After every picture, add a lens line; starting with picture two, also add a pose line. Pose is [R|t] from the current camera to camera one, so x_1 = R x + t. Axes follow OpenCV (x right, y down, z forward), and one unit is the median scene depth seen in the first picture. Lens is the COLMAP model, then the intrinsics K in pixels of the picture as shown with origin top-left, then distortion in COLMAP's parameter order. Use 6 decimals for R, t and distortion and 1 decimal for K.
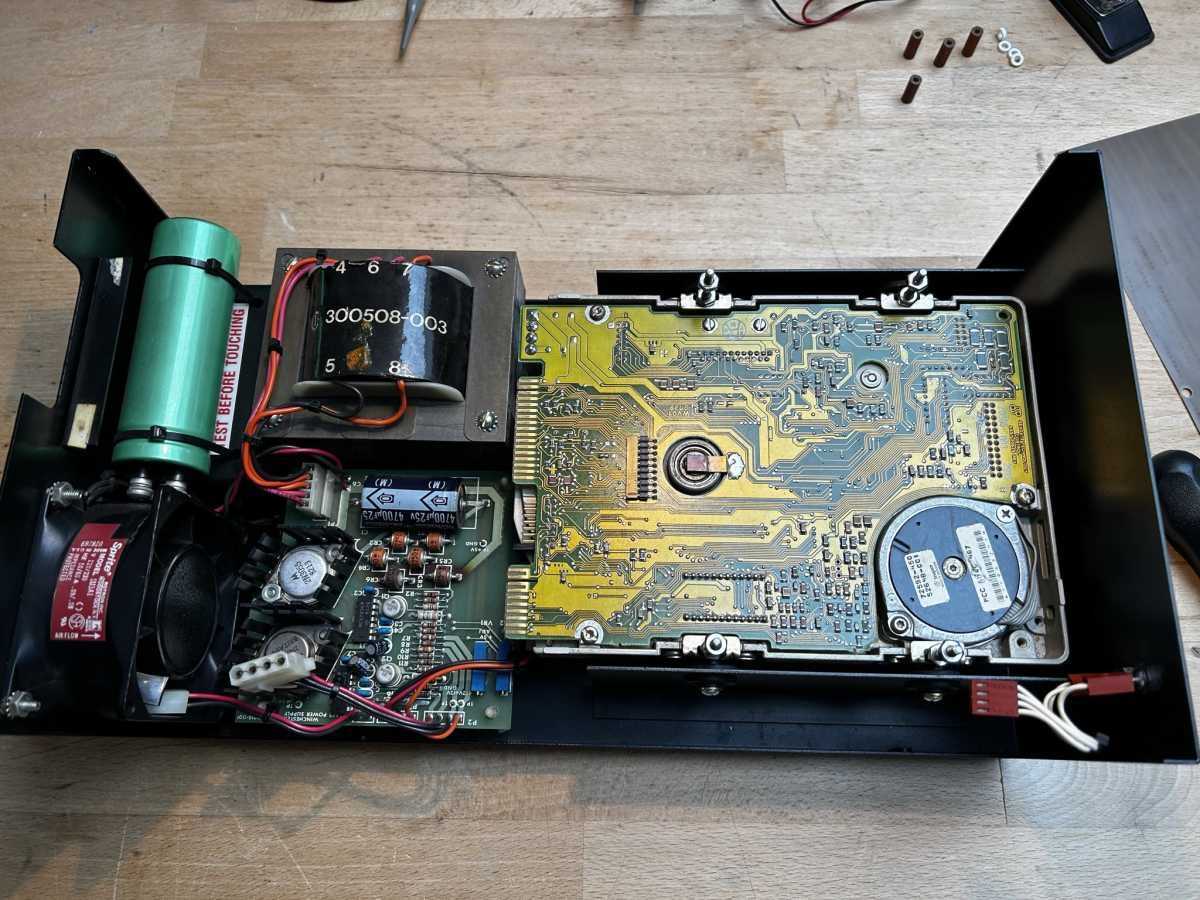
lens RADIAL K [[919.4, 0, 598.6], [0, 919.4, 449.3], [0, 0, 1]] dist [-0.010332, -0.020501]
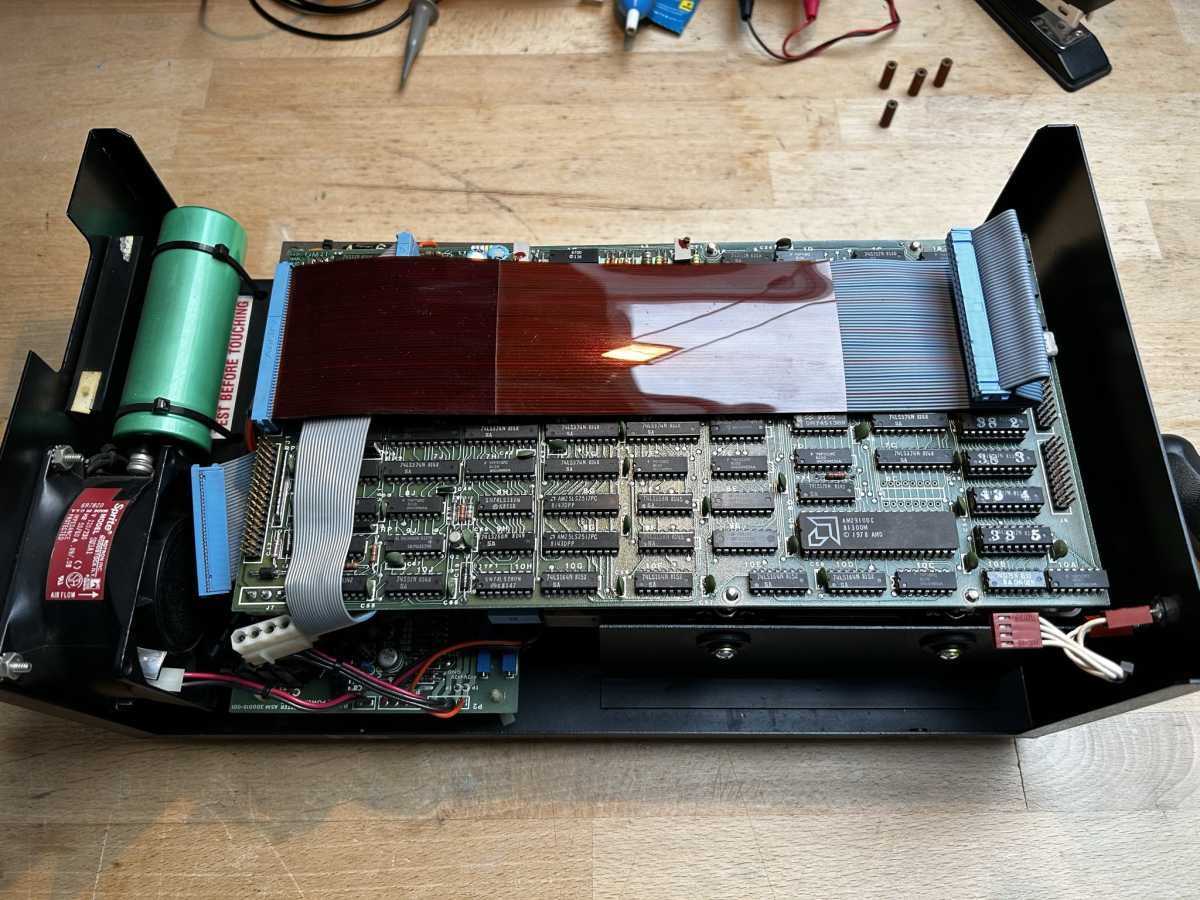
lens RADIAL K [[919.4, 0, 602.4], [0, 919.4, 448.4], [0, 0, 1]] dist [-0.010332, -0.020501]
pose [[0.999453, -0.010435, 0.031387, -0.031238], [0.013853, 0.993754, -0.110729, 0.126796], [-0.030035, 0.111104, 0.993355, 0.004228]]
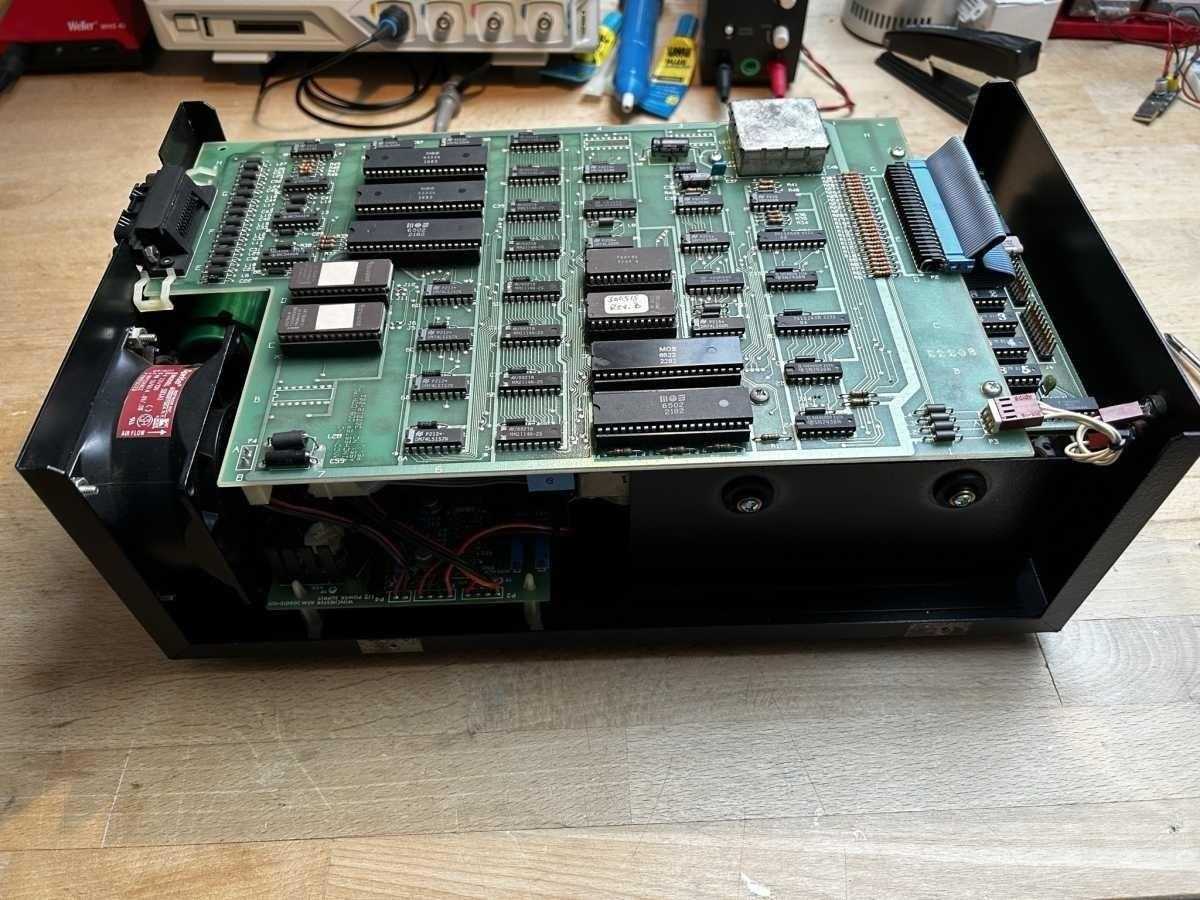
lens RADIAL K [[919.4, 0, 597.0], [0, 919.4, 450.7], [0, 0, 1]] dist [-0.010332, -0.020501]
pose [[0.998498, -0.027652, 0.047307, -0.082065], [0.042764, 0.933031, -0.357245, 0.474001], [-0.034260, 0.358732, 0.932812, 0.015766]]
